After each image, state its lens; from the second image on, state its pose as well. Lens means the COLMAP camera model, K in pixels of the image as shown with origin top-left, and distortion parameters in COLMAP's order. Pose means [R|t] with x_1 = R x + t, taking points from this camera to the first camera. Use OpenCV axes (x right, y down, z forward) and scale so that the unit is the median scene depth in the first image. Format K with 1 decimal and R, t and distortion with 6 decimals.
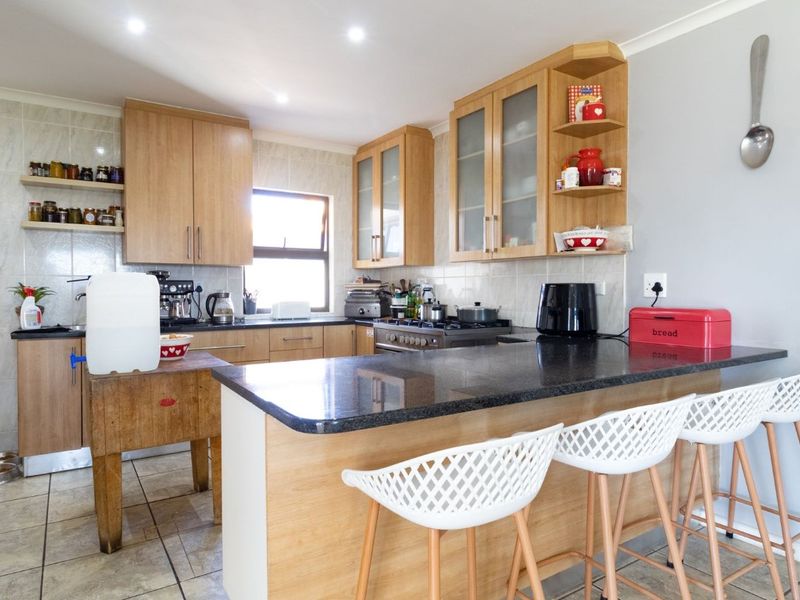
lens RADIAL K [[514.3, 0, 400.1], [0, 514.3, 301.4], [0, 0, 1]] dist [-0.002622, 0.001003]
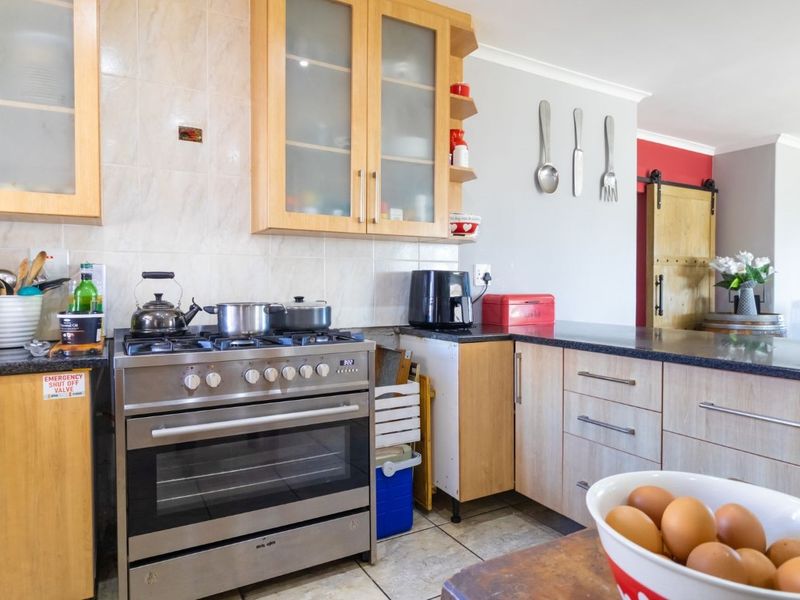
lens RADIAL K [[514.3, 0, 401.1], [0, 514.3, 295.1], [0, 0, 1]] dist [-0.002622, 0.001003]
pose [[0.072089, -0.012140, 0.997324, -0.576936], [0.025817, 0.999614, 0.010302, -0.003832], [-0.997064, 0.025005, 0.072375, 1.016912]]
